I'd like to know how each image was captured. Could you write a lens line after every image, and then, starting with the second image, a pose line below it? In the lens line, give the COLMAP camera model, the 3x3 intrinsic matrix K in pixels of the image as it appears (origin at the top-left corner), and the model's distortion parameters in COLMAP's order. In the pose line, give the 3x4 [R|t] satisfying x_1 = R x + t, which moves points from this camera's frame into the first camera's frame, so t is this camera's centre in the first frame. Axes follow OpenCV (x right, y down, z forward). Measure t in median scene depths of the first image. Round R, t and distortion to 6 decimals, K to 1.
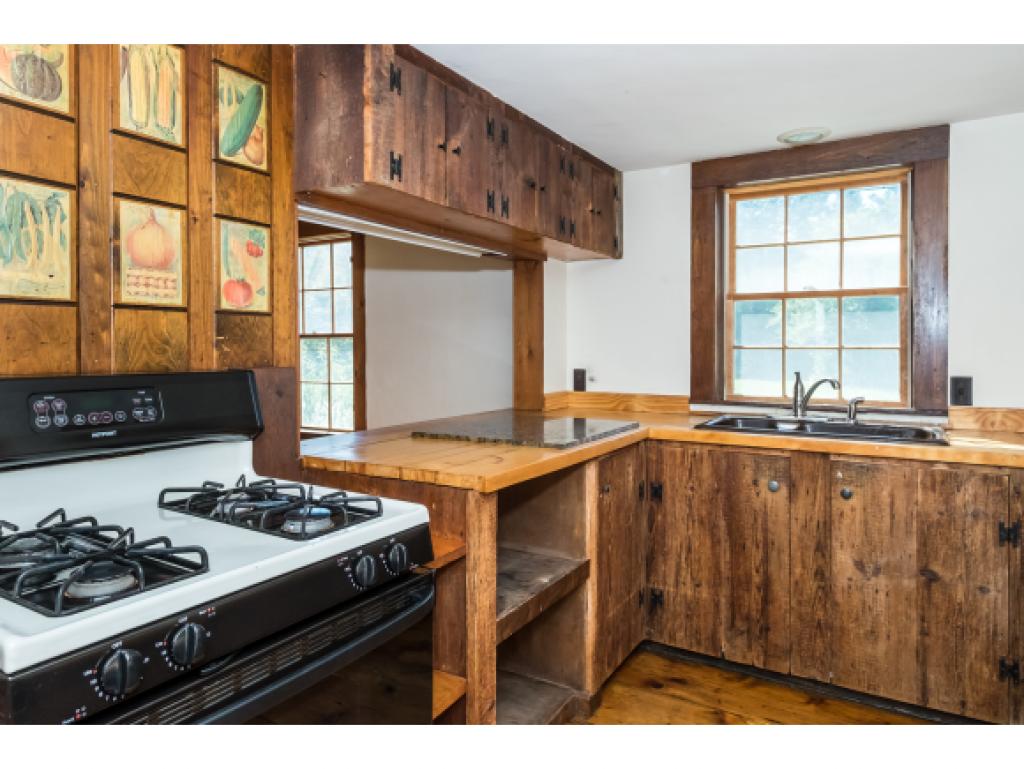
lens RADIAL K [[689.4, 0, 508.6], [0, 689.4, 351.6], [0, 0, 1]] dist [0.018276, -0.000836]
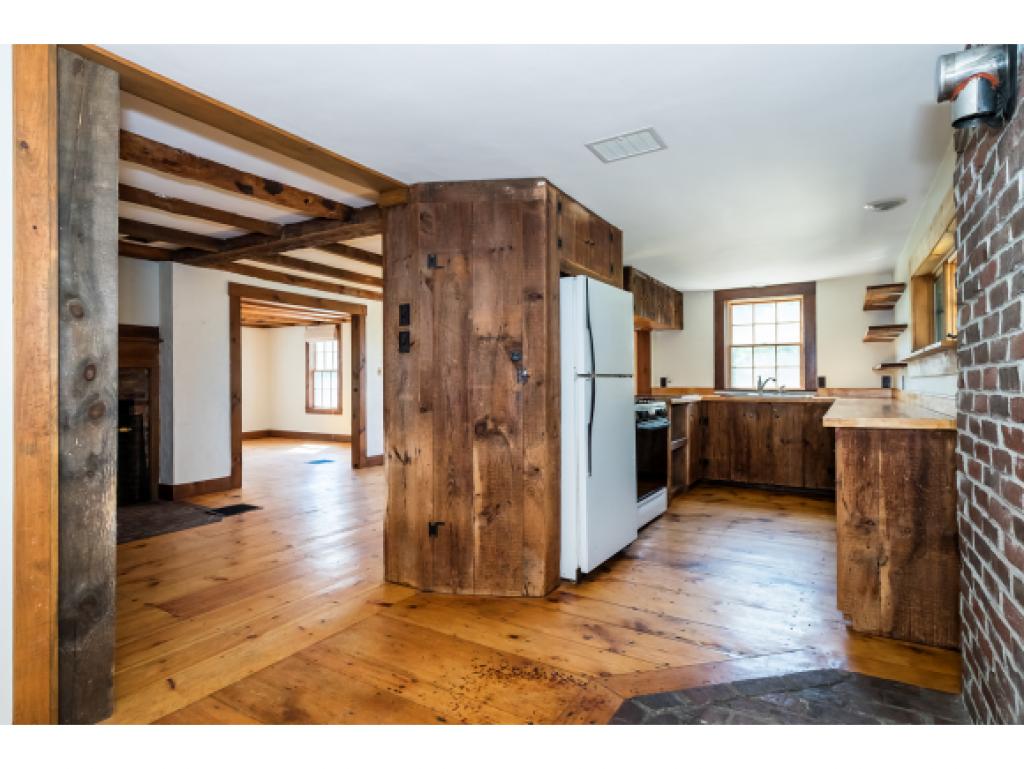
lens RADIAL K [[548.5, 0, 507.0], [0, 548.5, 378.7], [0, 0, 1]] dist [0.010733, -0.002559]
pose [[0.999694, -0.005450, -0.024134, -0.502467], [0.005324, 0.999972, -0.005285, 0.049464], [0.024162, 0.005155, 0.999695, -1.136675]]
